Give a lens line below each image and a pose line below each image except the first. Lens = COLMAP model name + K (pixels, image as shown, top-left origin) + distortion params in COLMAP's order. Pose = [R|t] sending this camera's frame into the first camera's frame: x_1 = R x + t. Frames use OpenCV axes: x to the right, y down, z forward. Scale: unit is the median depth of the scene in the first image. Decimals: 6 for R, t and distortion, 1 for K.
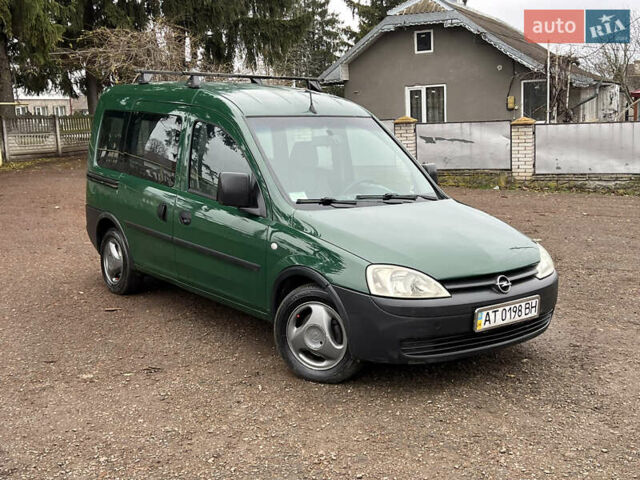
lens RADIAL K [[775.9, 0, 320.0], [0, 775.9, 240.0], [0, 0, 1]] dist [0.152919, -0.422814]
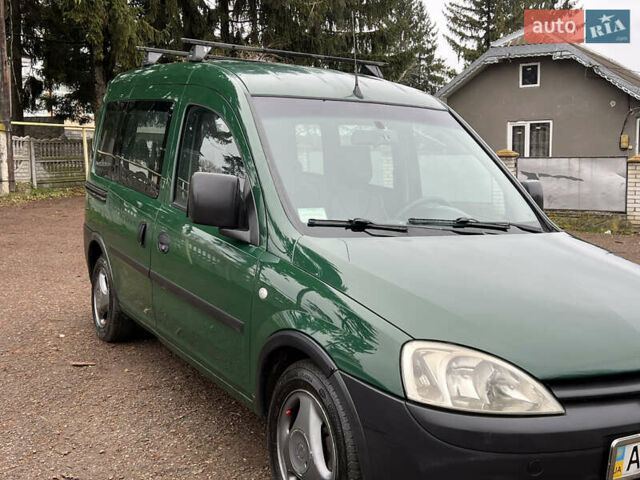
lens RADIAL K [[775.9, 0, 320.0], [0, 775.9, 240.0], [0, 0, 1]] dist [0.152919, -0.422814]
pose [[0.991530, 0.045921, -0.121485, 0.037508], [-0.051624, 0.997687, -0.044217, -0.005958], [0.119174, 0.050114, 0.991608, 0.263518]]
